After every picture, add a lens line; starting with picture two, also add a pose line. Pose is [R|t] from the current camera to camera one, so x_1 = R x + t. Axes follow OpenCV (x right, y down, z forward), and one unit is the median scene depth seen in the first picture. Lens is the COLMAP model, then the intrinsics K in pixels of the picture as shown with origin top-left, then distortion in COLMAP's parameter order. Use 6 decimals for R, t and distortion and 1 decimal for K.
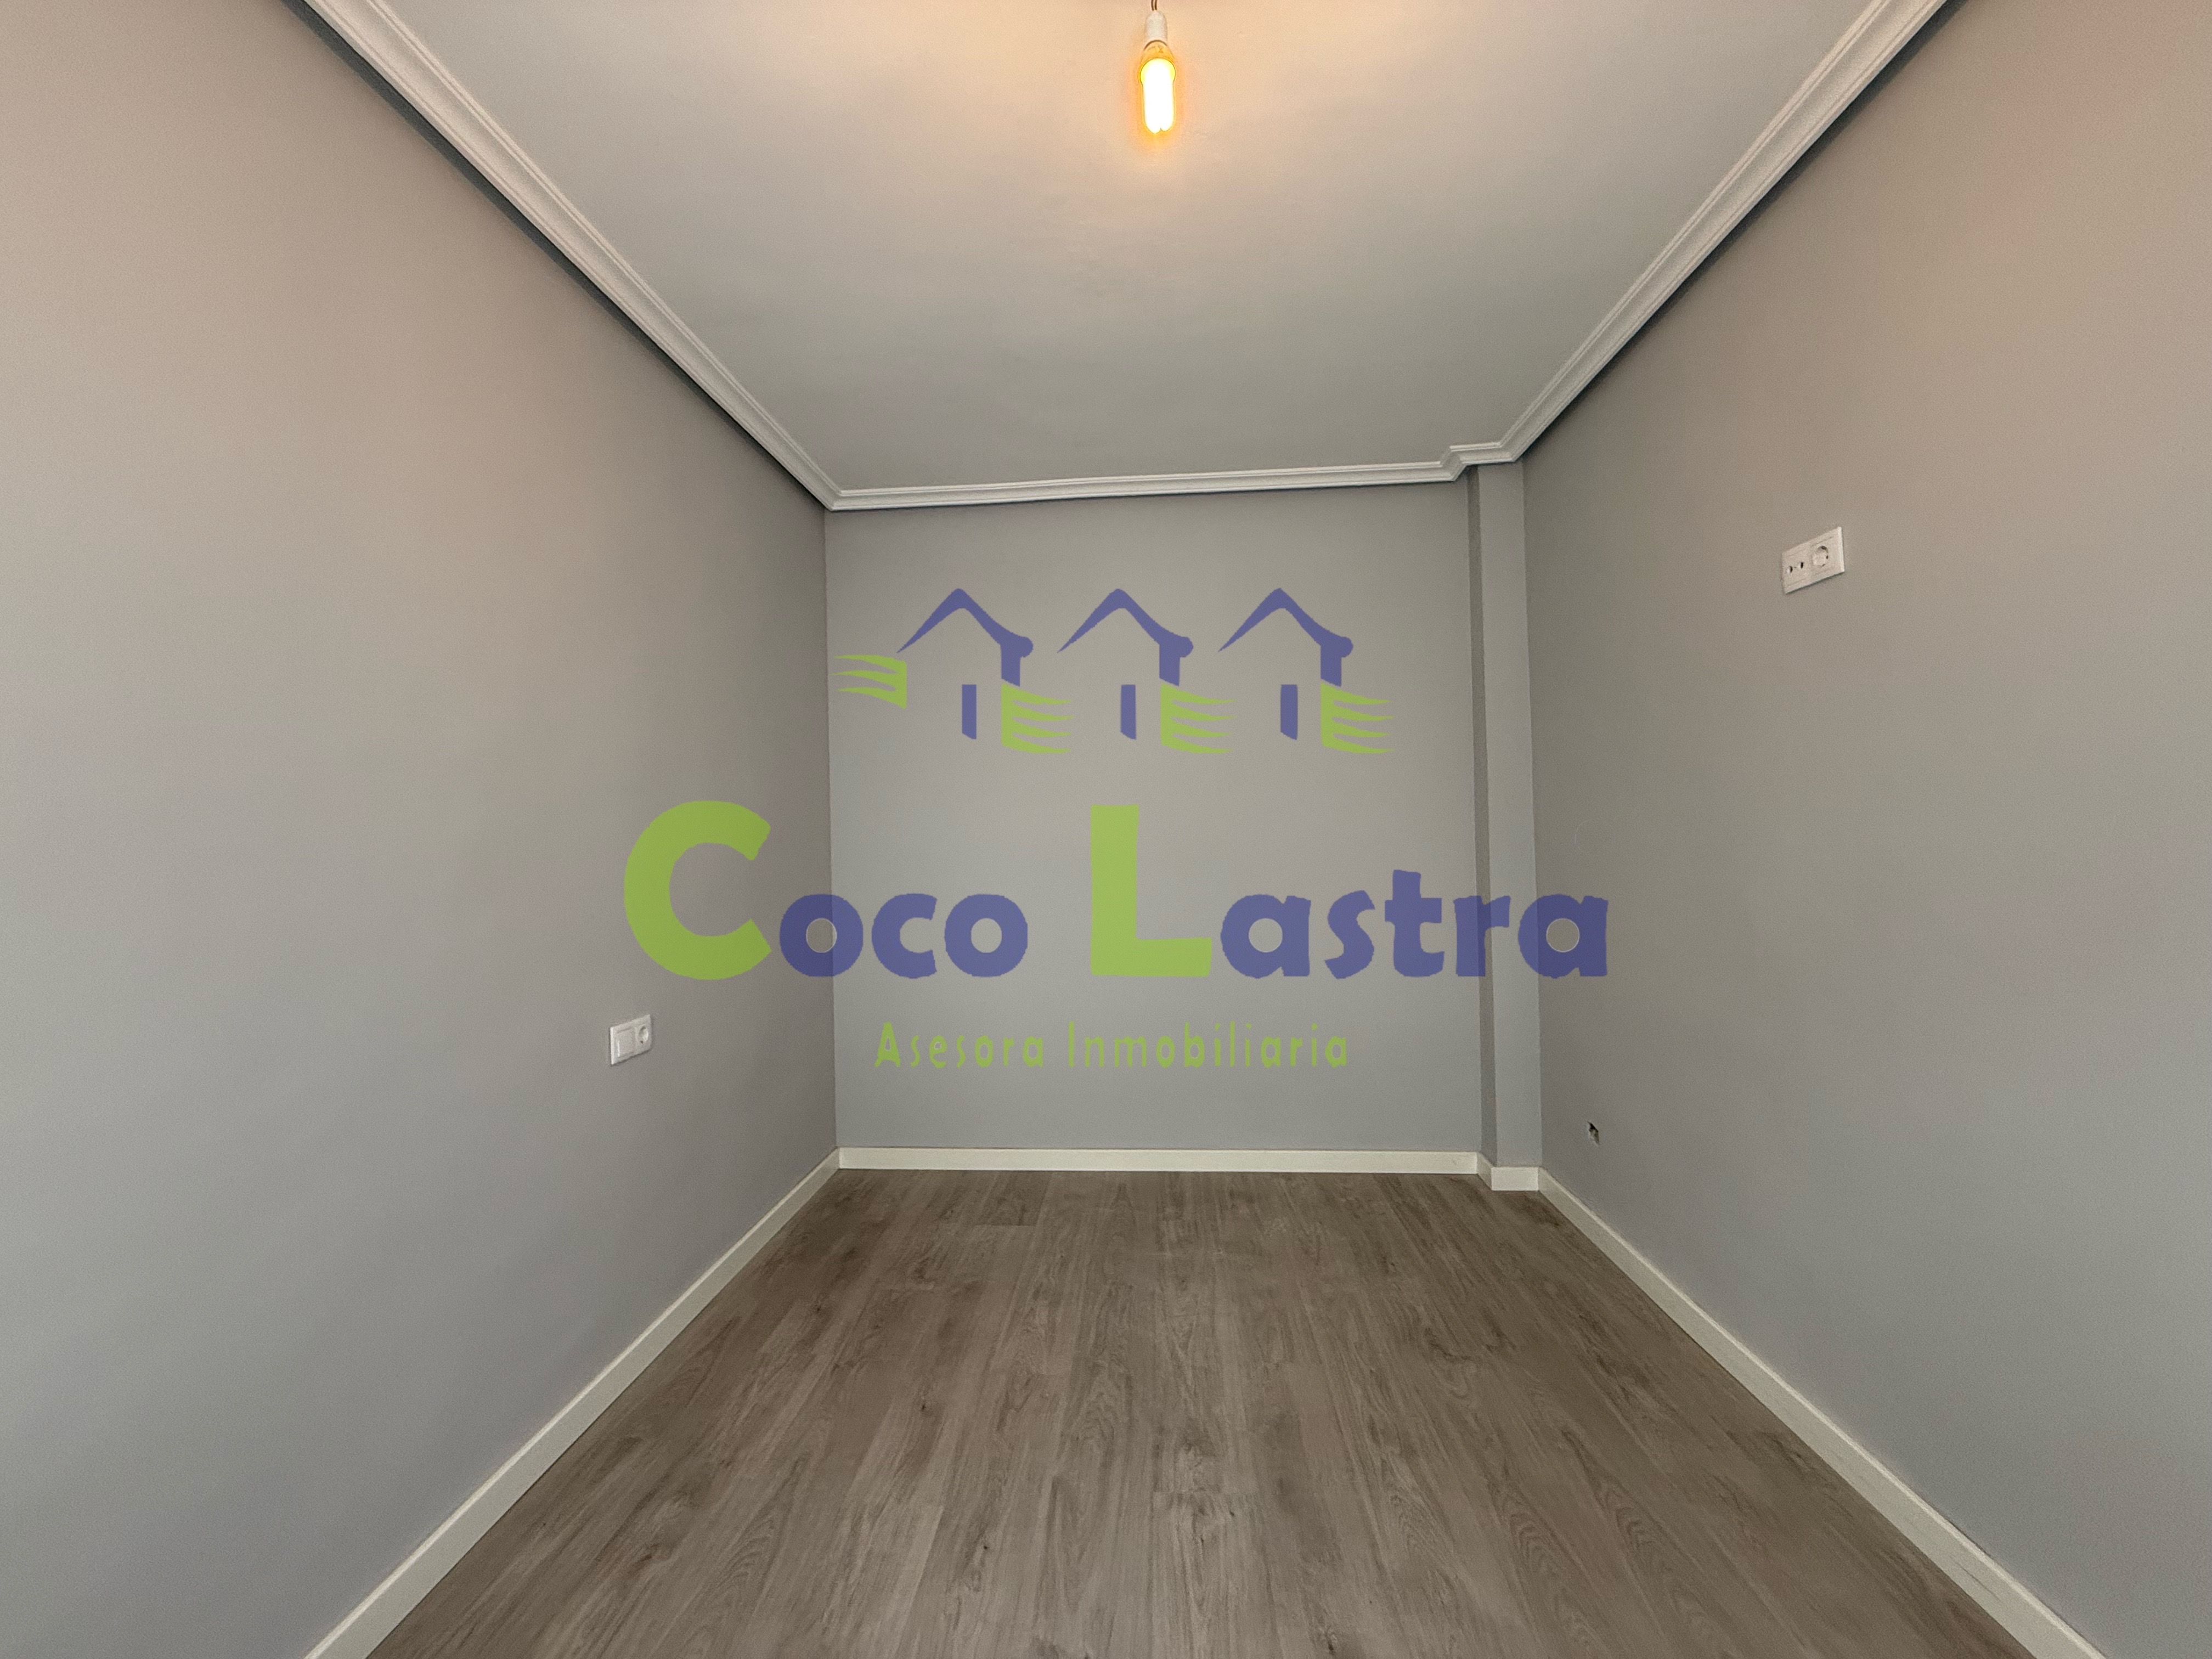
lens RADIAL K [[879.6, 0, 1102.0], [0, 879.6, 825.9], [0, 0, 1]] dist [-0.002517, 0.000618]
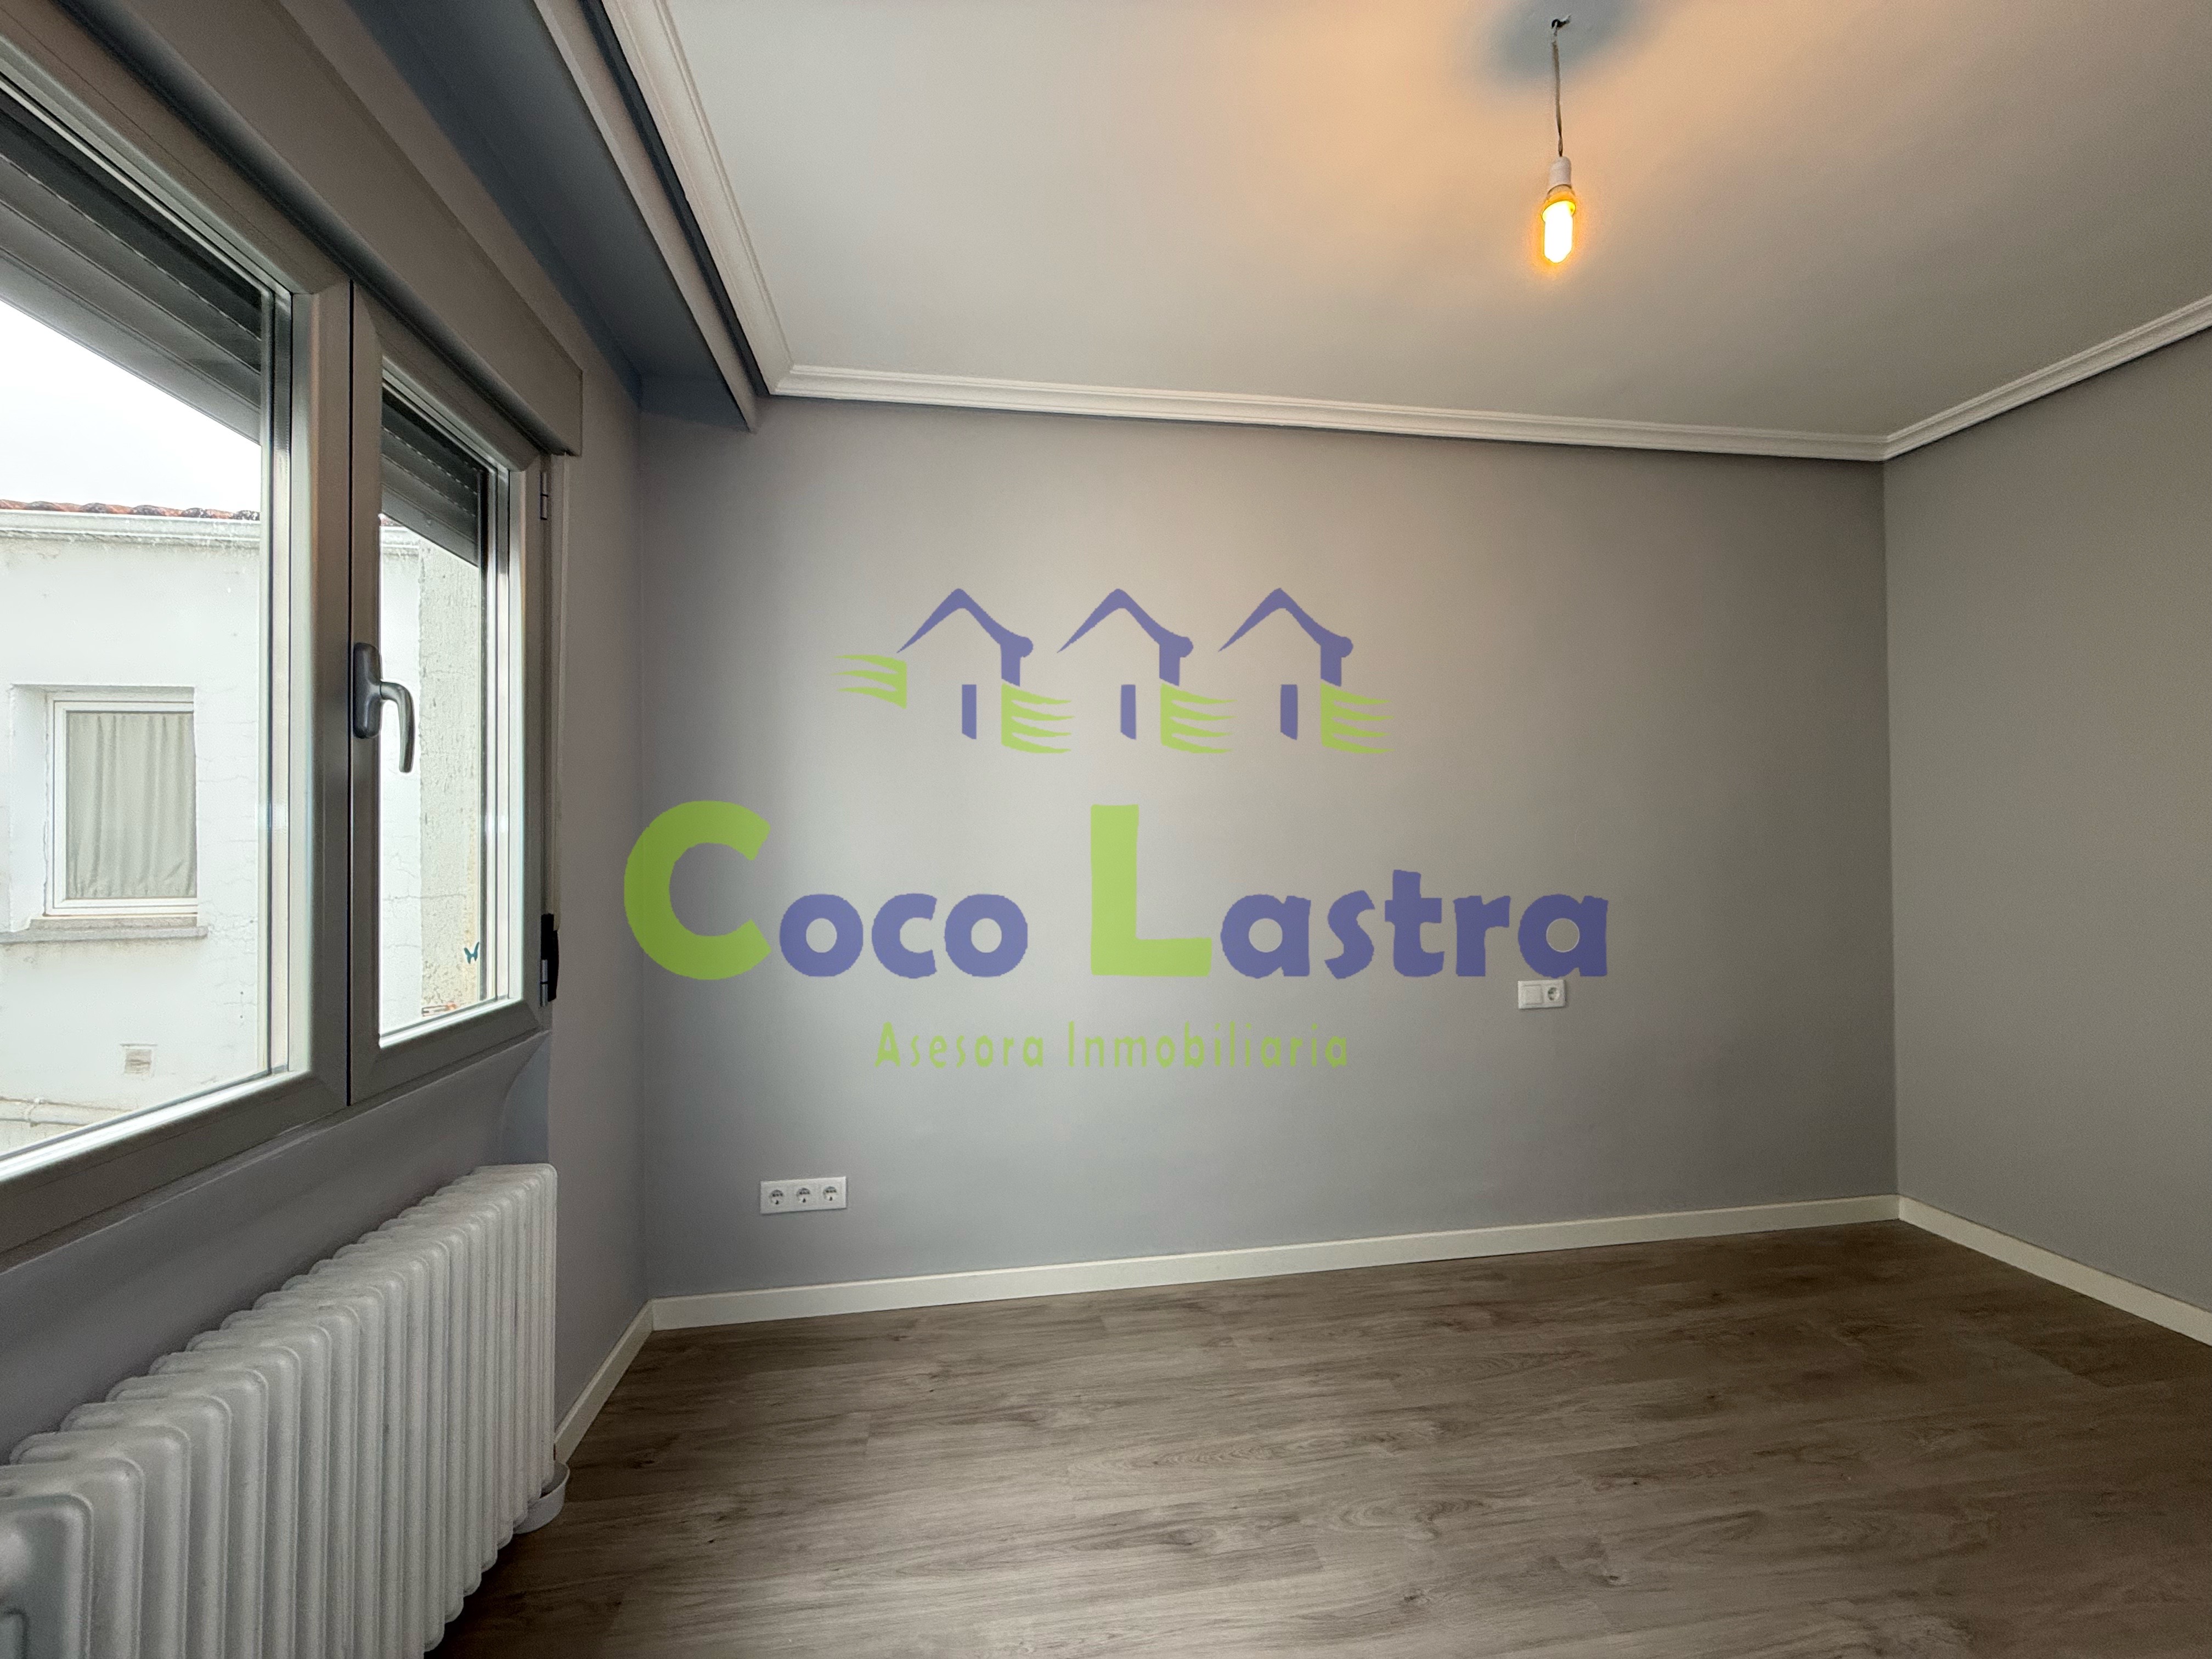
lens RADIAL K [[879.6, 0, 1095.6], [0, 879.6, 824.1], [0, 0, 1]] dist [-0.002517, 0.000618]
pose [[0.209767, -0.009240, -0.977708, 0.656370], [0.017487, 0.999831, -0.005697, -0.015052], [0.977595, -0.015902, 0.209893, 0.088996]]
